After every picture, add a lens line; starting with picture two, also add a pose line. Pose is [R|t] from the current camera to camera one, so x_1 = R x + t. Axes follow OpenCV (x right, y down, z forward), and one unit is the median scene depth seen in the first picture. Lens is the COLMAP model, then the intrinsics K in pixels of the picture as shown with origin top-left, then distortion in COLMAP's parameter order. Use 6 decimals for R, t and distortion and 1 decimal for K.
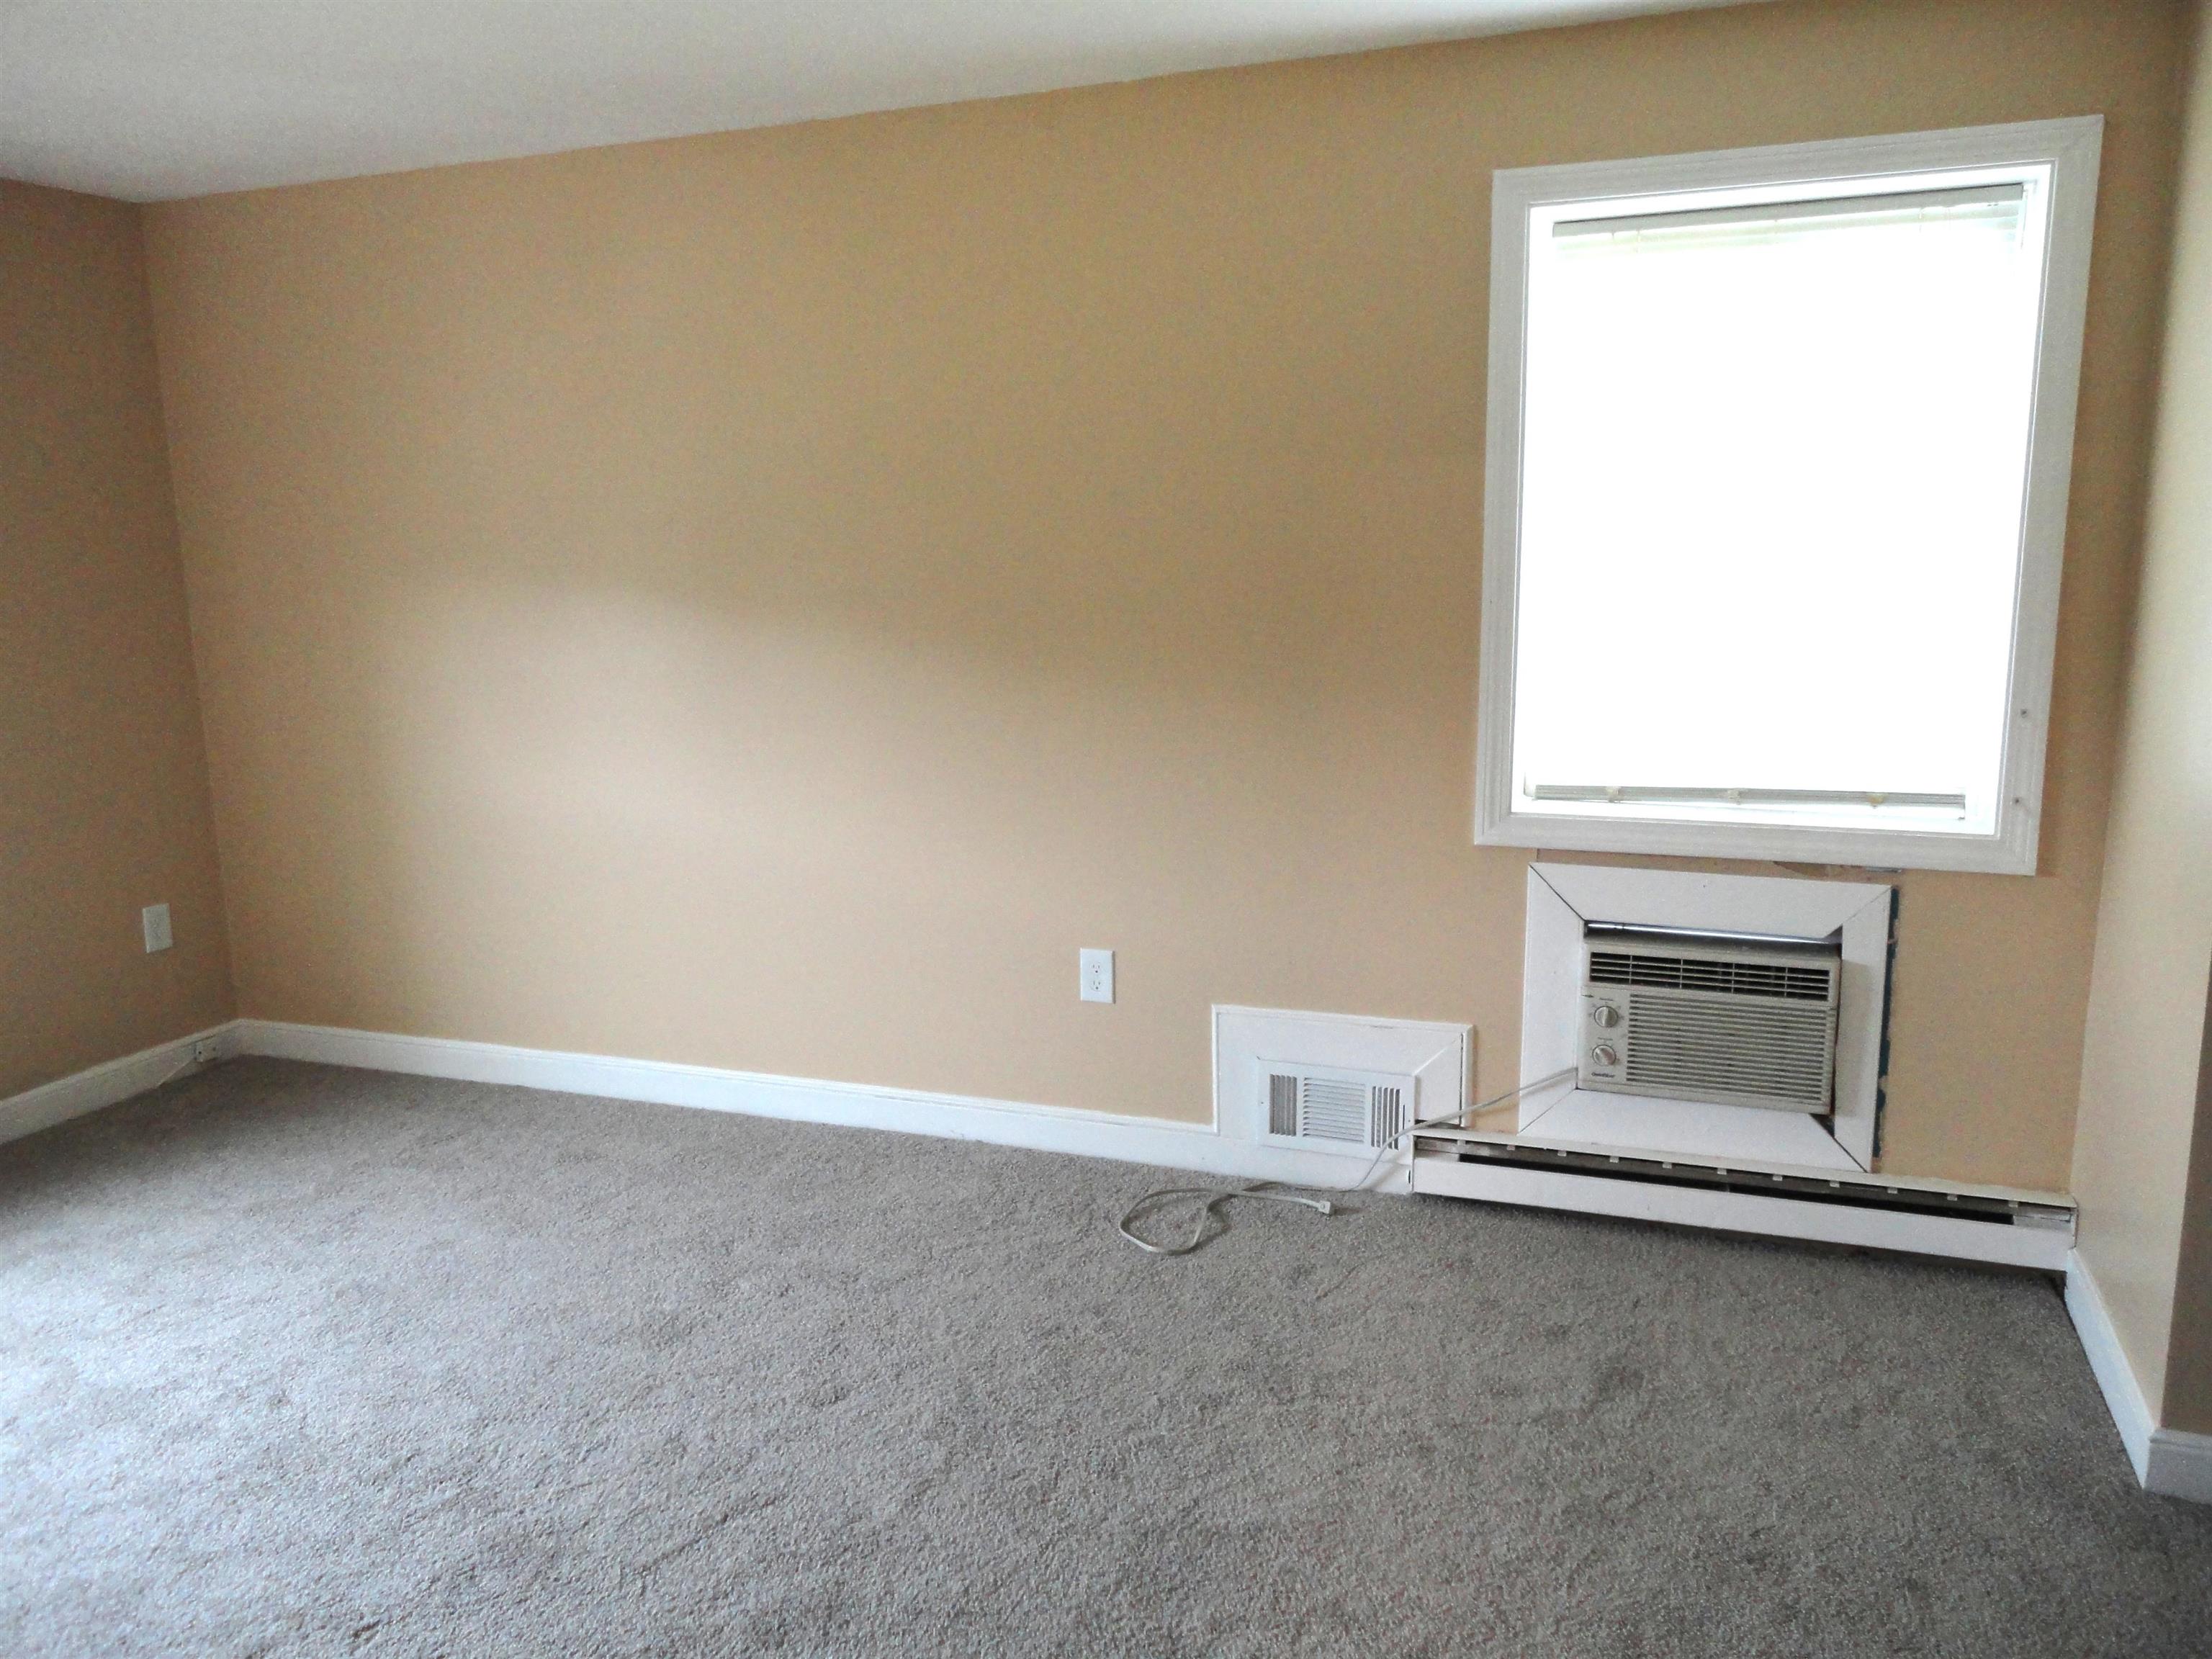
lens RADIAL K [[1602.0, 0, 1098.7], [0, 1602.0, 826.2], [0, 0, 1]] dist [-0.000355, 0.003752]
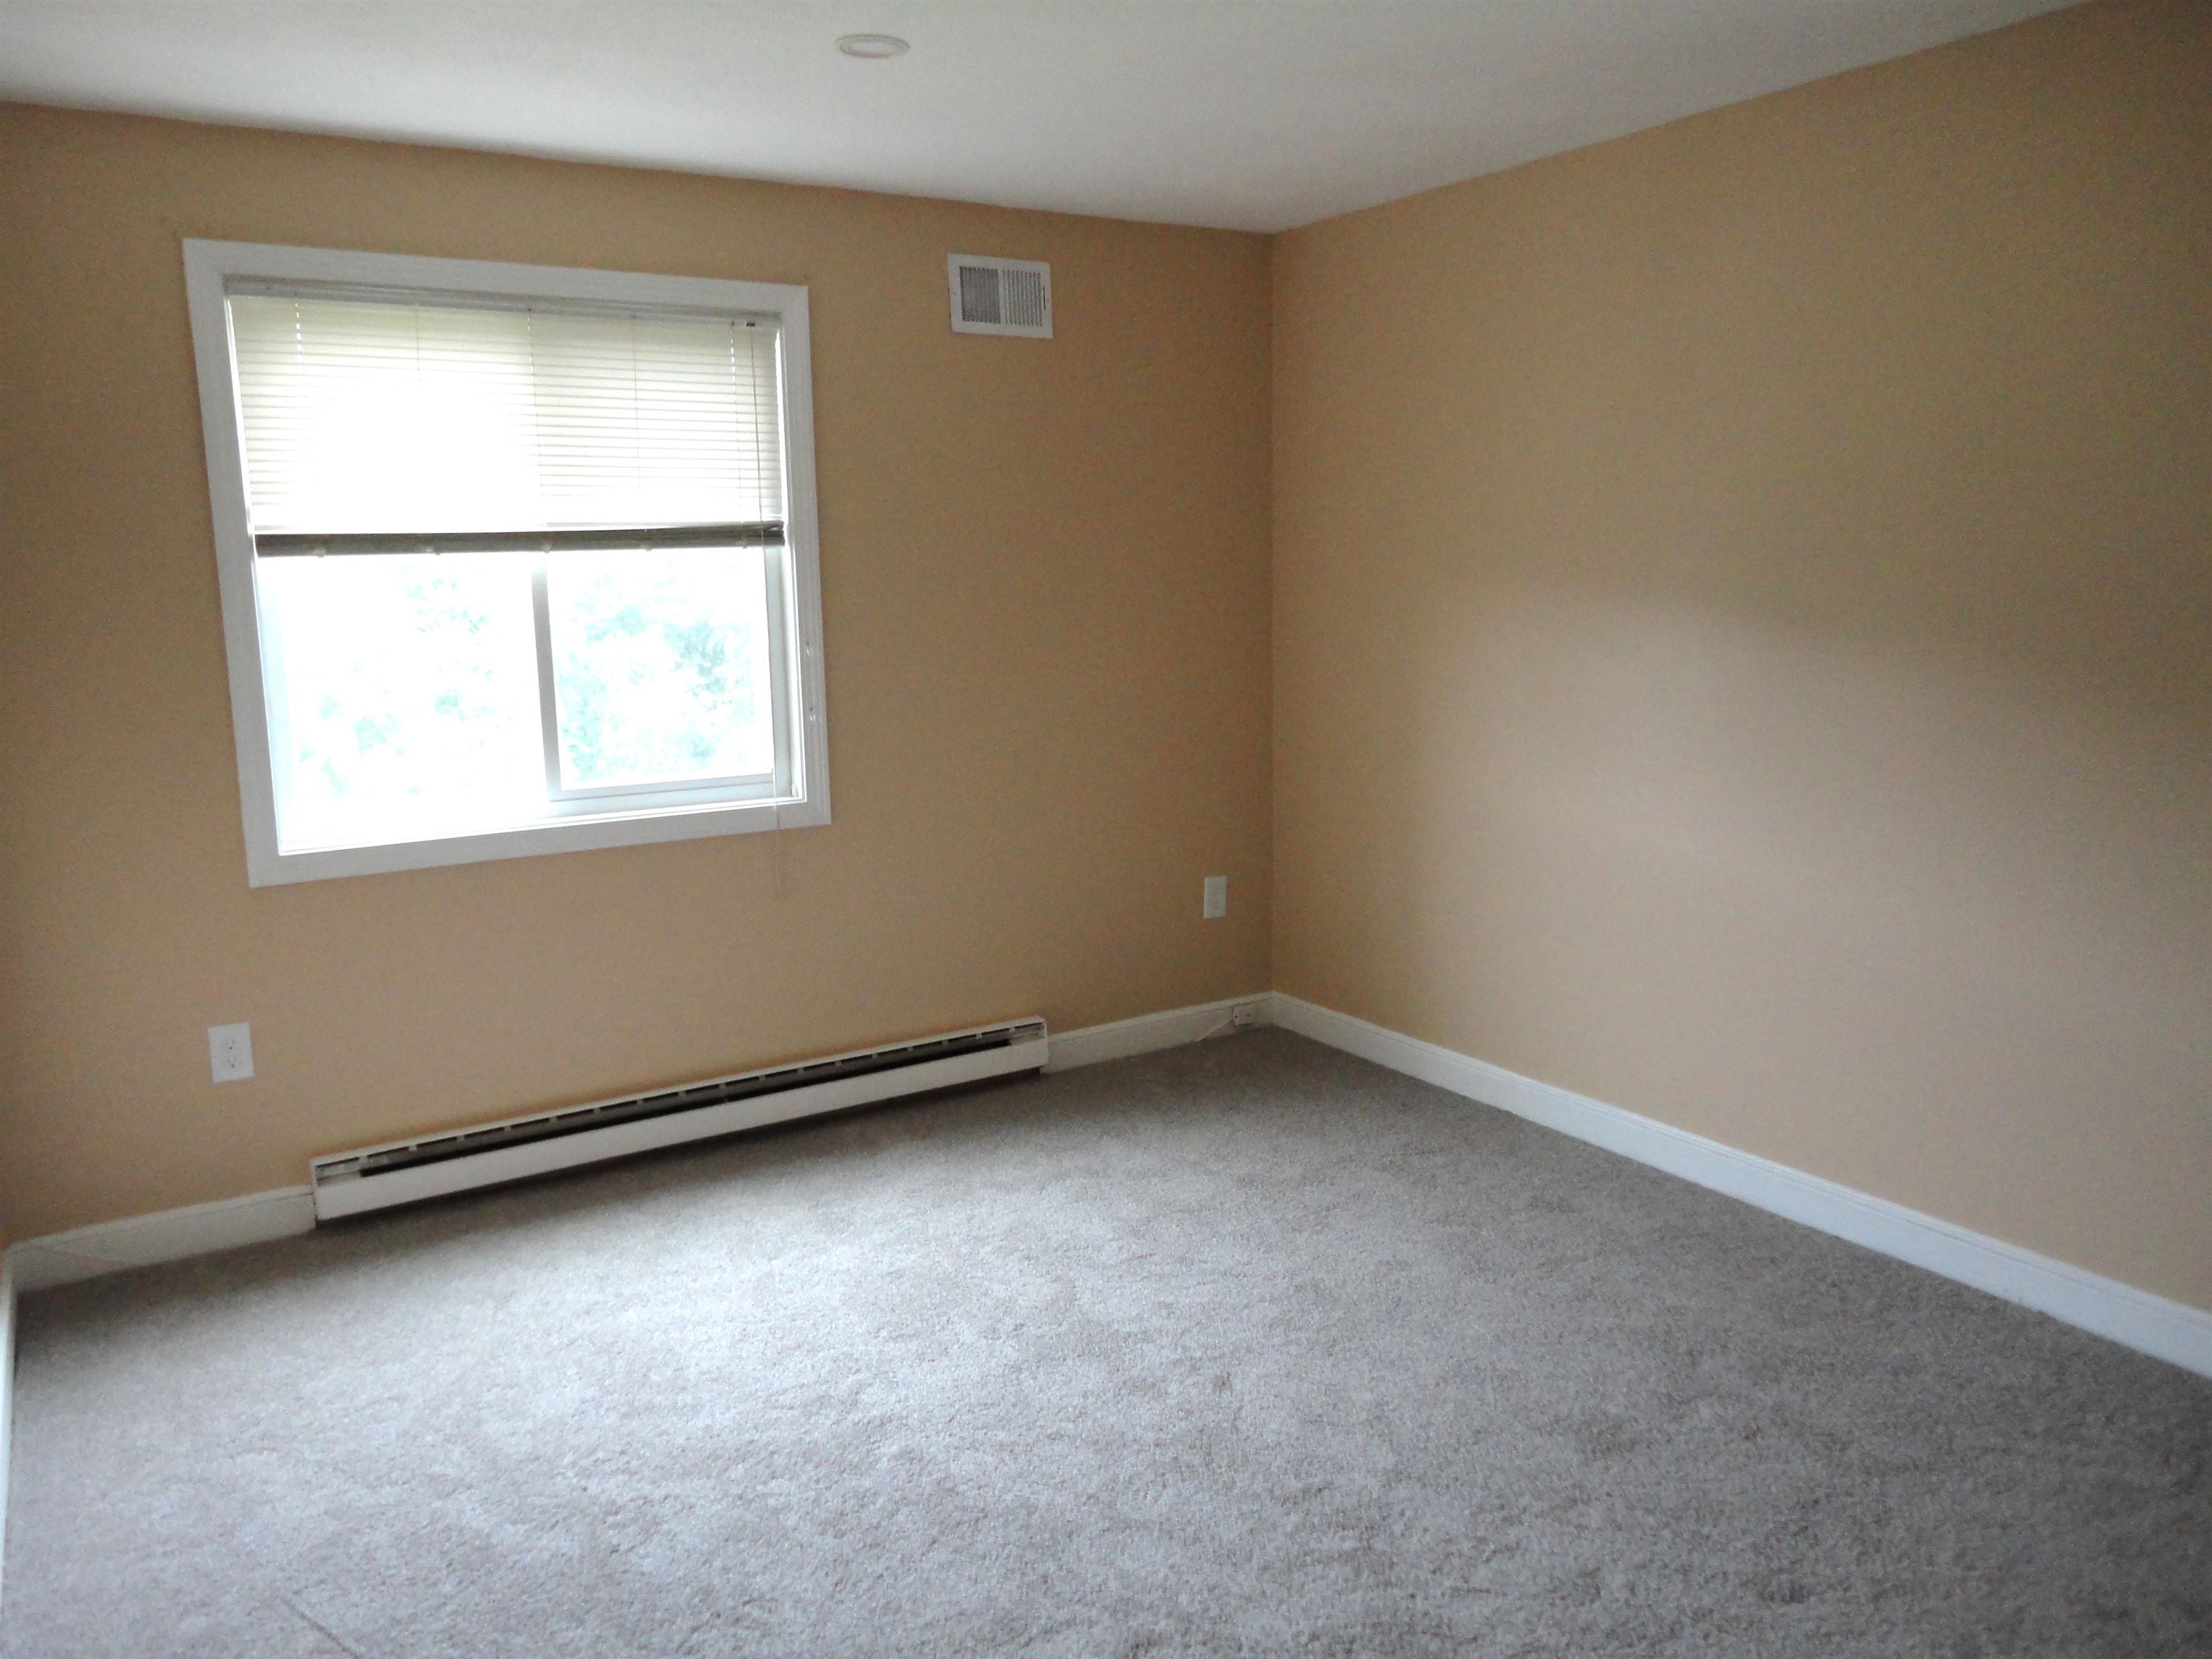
lens RADIAL K [[1602.0, 0, 1119.5], [0, 1602.0, 811.5], [0, 0, 1]] dist [-0.000355, 0.003752]
pose [[0.799624, 0.105931, -0.591084, 0.002677], [-0.113820, 0.993211, 0.024021, -0.019379], [0.589616, 0.048069, 0.806252, 0.103842]]
